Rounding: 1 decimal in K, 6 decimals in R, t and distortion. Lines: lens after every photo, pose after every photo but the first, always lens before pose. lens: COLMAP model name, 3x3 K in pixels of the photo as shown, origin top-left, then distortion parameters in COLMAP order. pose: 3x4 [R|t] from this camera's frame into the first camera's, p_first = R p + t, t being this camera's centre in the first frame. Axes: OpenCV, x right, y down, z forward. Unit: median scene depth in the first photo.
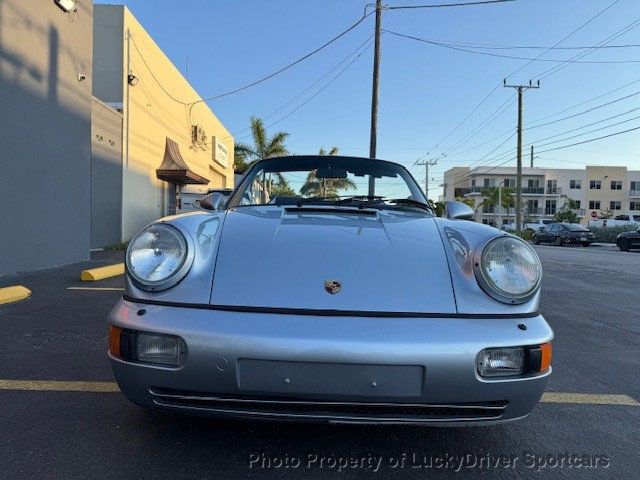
lens RADIAL K [[449.0, 0, 320.0], [0, 449.0, 240.0], [0, 0, 1]] dist [0.030352, -0.039692]
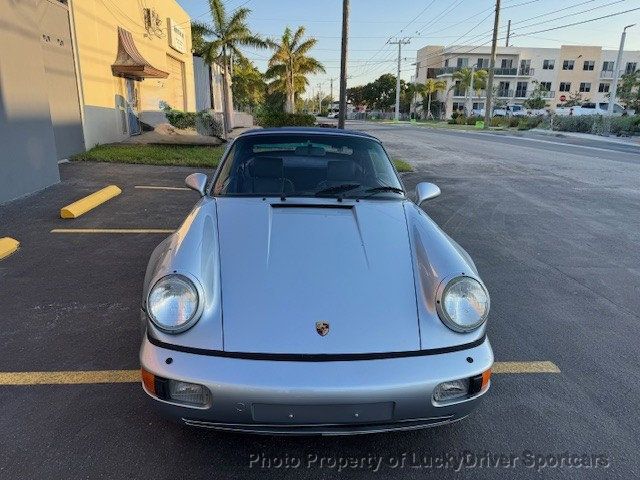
lens RADIAL K [[450.8, 0, 315.5], [0, 450.8, 238.0], [0, 0, 1]] dist [0.005905, -0.006225]
pose [[0.998053, -0.024720, 0.057256, -0.003573], [0.009673, 0.968337, 0.249457, -0.028761], [-0.061610, -0.248418, 0.966692, -0.008284]]
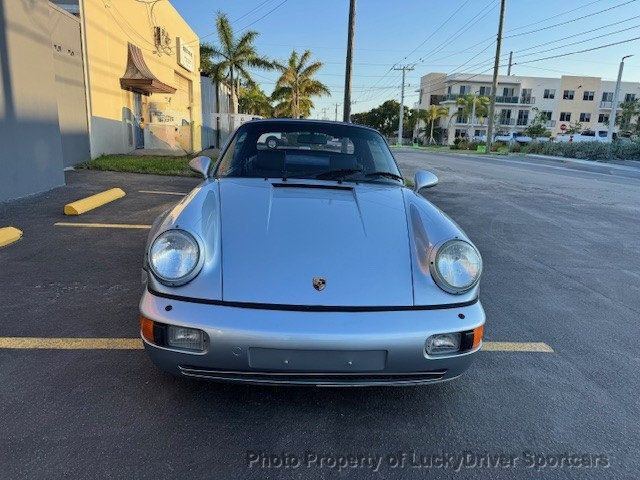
lens RADIAL K [[449.0, 0, 320.0], [0, 449.0, 240.0], [0, 0, 1]] dist [0.030352, -0.039692]
pose [[0.997961, 0.000452, 0.063829, -0.003215], [-0.013508, 0.978823, 0.204264, -0.017796], [-0.062385, -0.204710, 0.976833, -0.013612]]
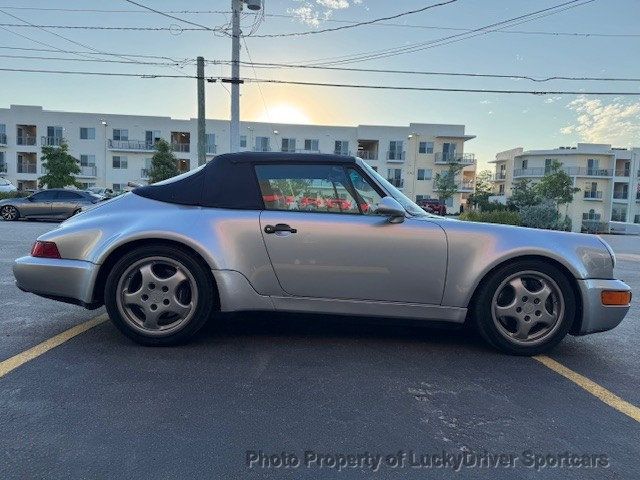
lens RADIAL K [[449.0, 0, 320.0], [0, 449.0, 240.0], [0, 0, 1]] dist [0.030352, -0.039692]
pose [[-0.051006, -0.085987, 0.994990, -0.149053], [-0.019280, 0.996186, 0.085102, -0.011195], [-0.998512, -0.014843, -0.052469, 0.155431]]
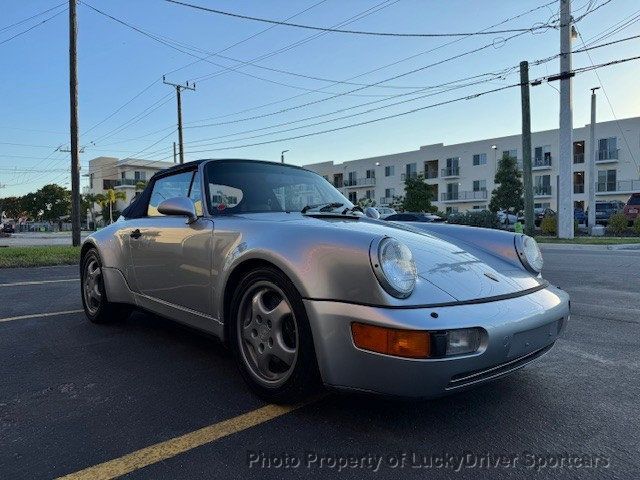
lens RADIAL K [[449.0, 0, 320.0], [0, 449.0, 240.0], [0, 0, 1]] dist [0.030352, -0.039692]
pose [[0.726068, -0.048728, 0.685895, -0.084919], [0.037618, 0.998807, 0.031138, -0.004529], [-0.686594, 0.003193, 0.727034, 0.022912]]
